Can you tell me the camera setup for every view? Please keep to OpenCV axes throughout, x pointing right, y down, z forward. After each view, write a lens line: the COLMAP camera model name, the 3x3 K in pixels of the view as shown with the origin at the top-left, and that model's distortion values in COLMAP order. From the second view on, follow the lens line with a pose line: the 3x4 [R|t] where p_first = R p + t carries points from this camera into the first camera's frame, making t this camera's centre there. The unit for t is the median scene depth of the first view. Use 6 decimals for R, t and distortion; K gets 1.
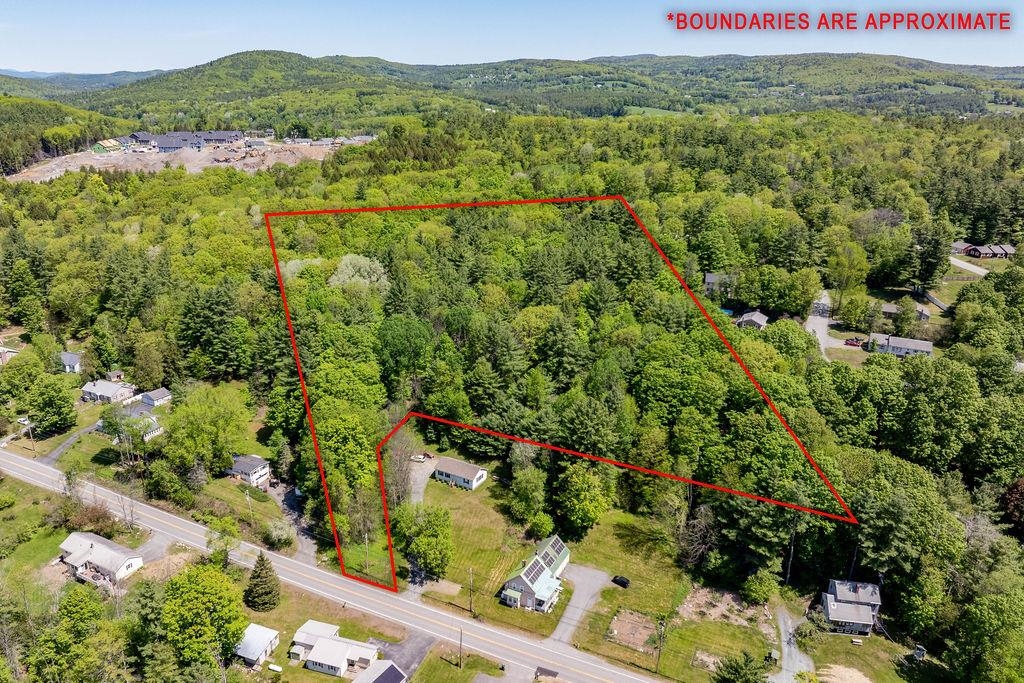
lens RADIAL K [[710.5, 0, 512.0], [0, 710.5, 341.5], [0, 0, 1]] dist [-0.005071, -0.038156]
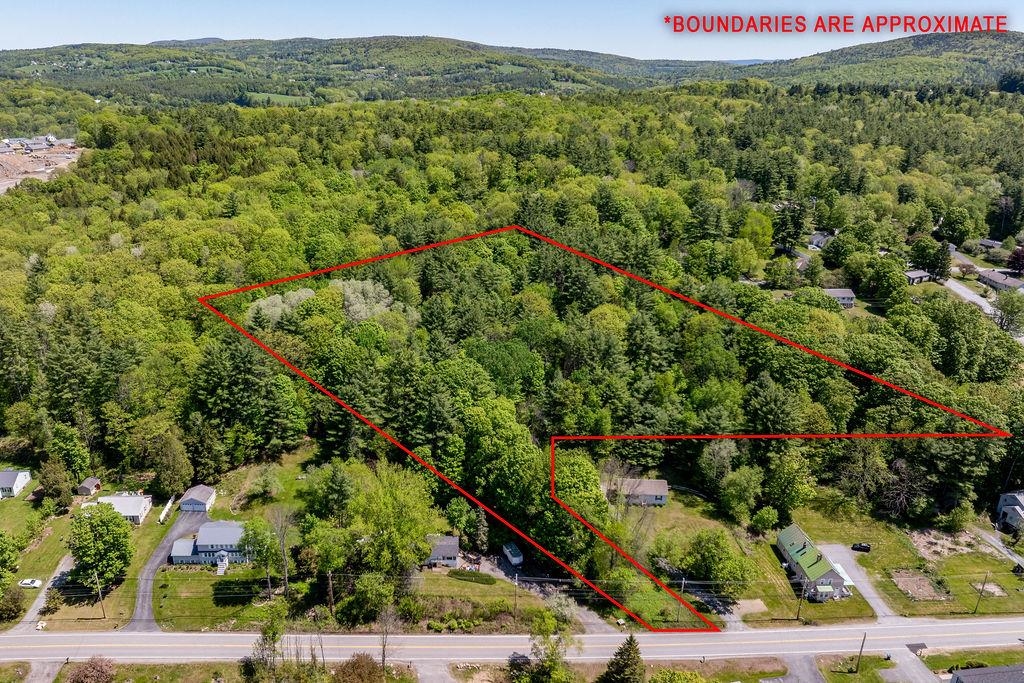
lens RADIAL K [[710.5, 0, 512.0], [0, 710.5, 341.5], [0, 0, 1]] dist [-0.005071, -0.038156]
pose [[0.891396, -0.165920, 0.421763, -0.719693], [0.157645, 0.985980, 0.054700, -0.111121], [-0.424926, 0.017729, 0.905055, 0.256414]]
